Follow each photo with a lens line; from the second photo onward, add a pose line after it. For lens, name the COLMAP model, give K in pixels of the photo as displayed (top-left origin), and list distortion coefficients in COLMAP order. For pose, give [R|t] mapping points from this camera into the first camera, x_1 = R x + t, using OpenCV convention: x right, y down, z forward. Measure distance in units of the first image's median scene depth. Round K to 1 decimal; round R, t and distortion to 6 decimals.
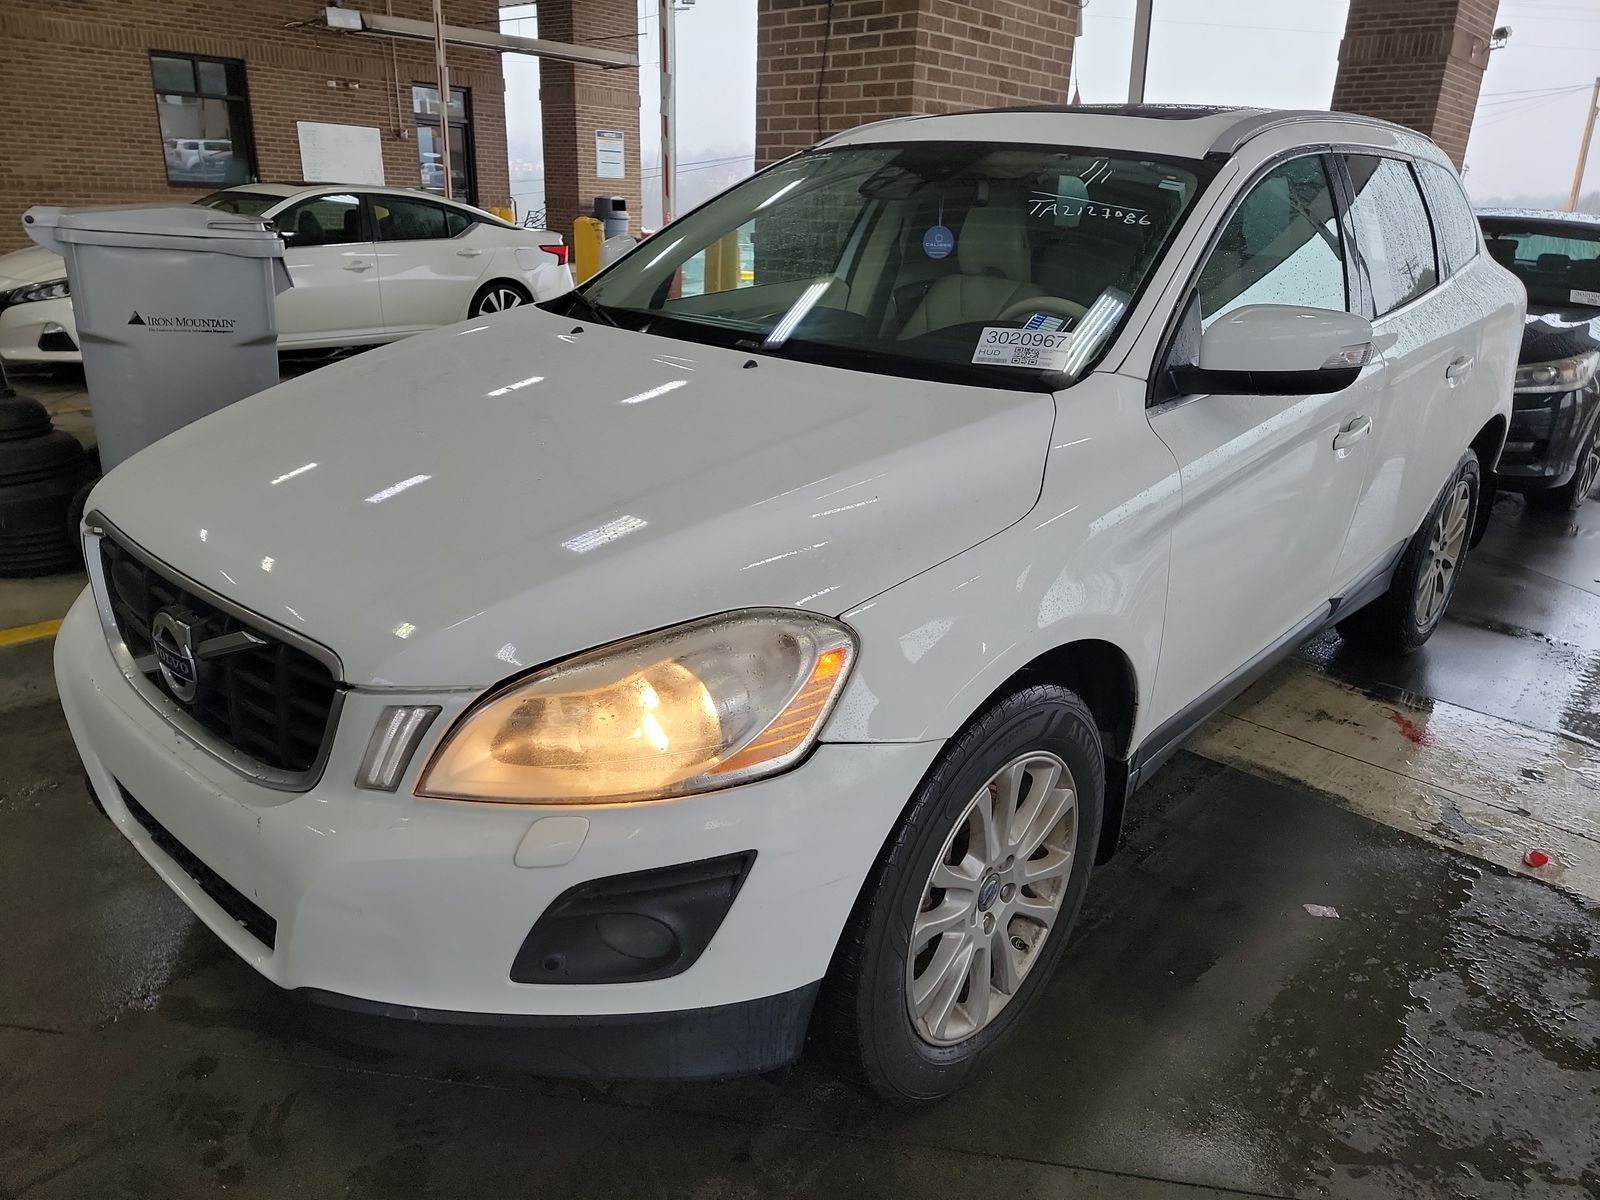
lens RADIAL K [[1093.0, 0, 795.9], [0, 1093.0, 601.4], [0, 0, 1]] dist [-0.002674, -0.008944]
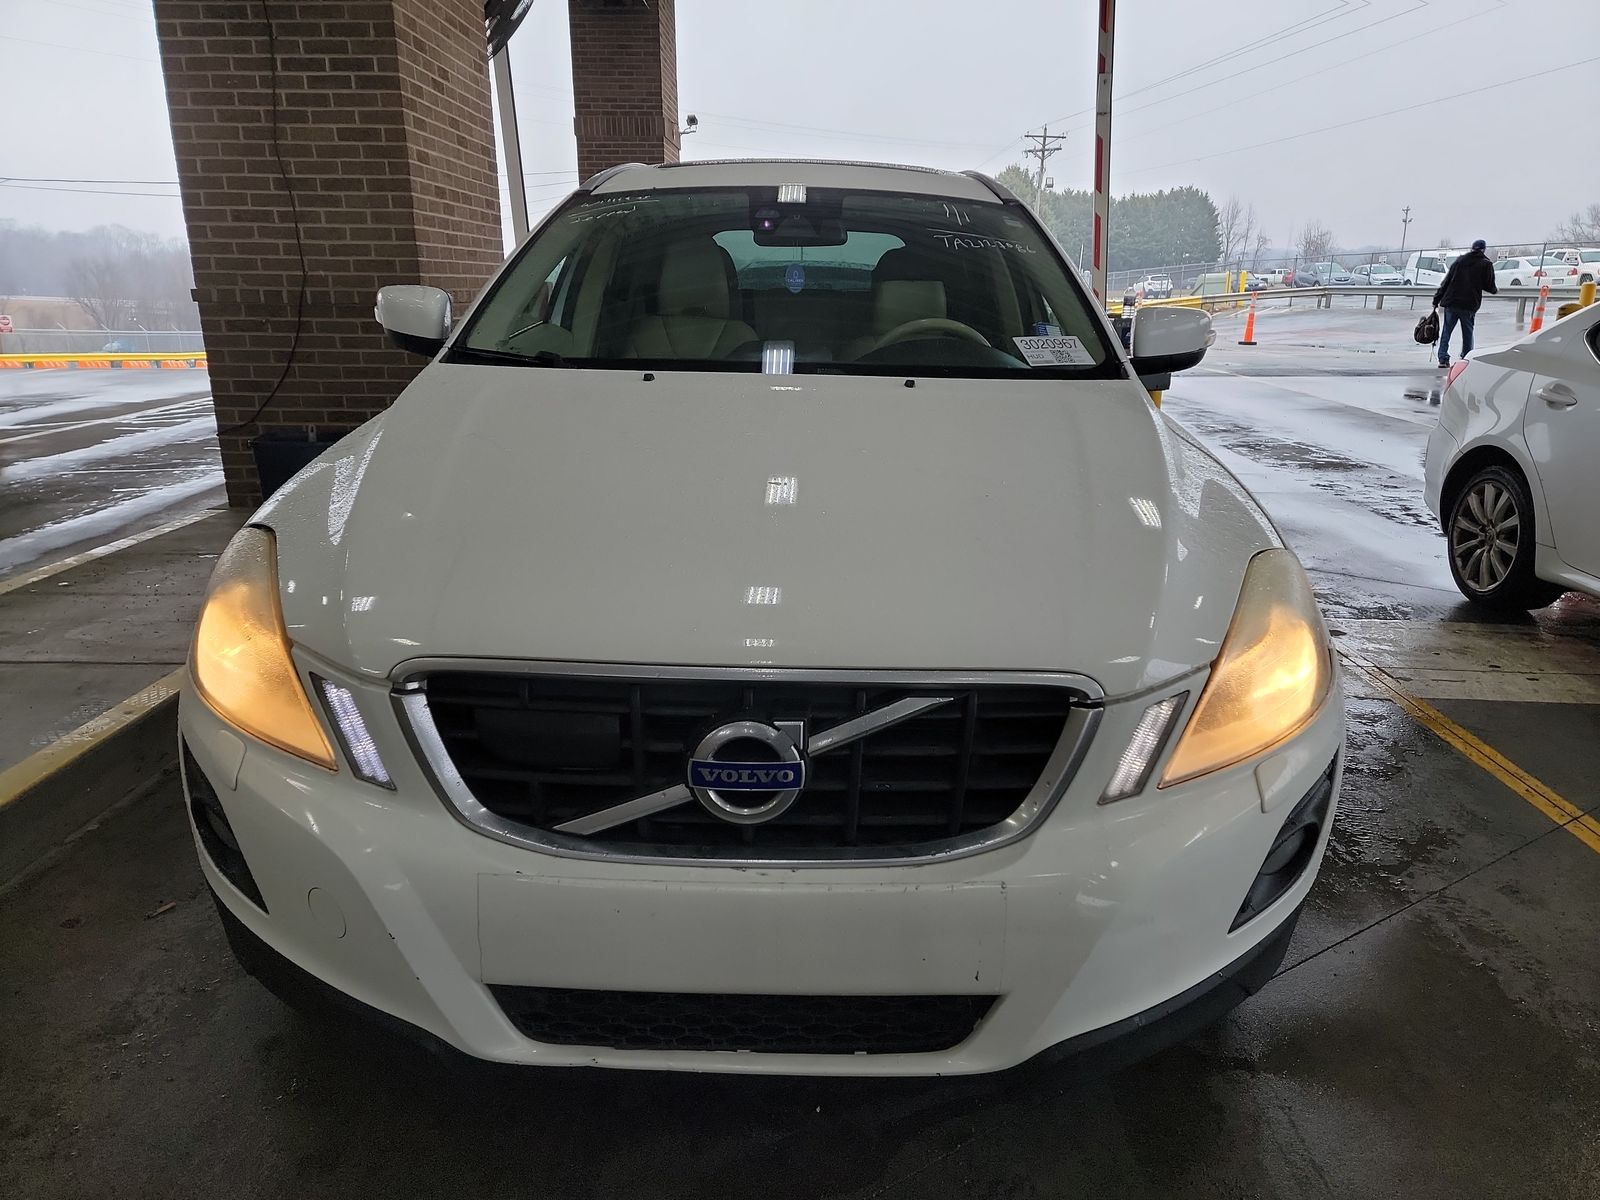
lens RADIAL K [[1093.0, 0, 793.5], [0, 1093.0, 604.6], [0, 0, 1]] dist [-0.002674, -0.008944]
pose [[0.744453, -0.204177, 0.635689, -0.304633], [0.235938, 0.971116, 0.035606, -0.026775], [-0.624598, 0.123476, 0.771123, 0.102219]]
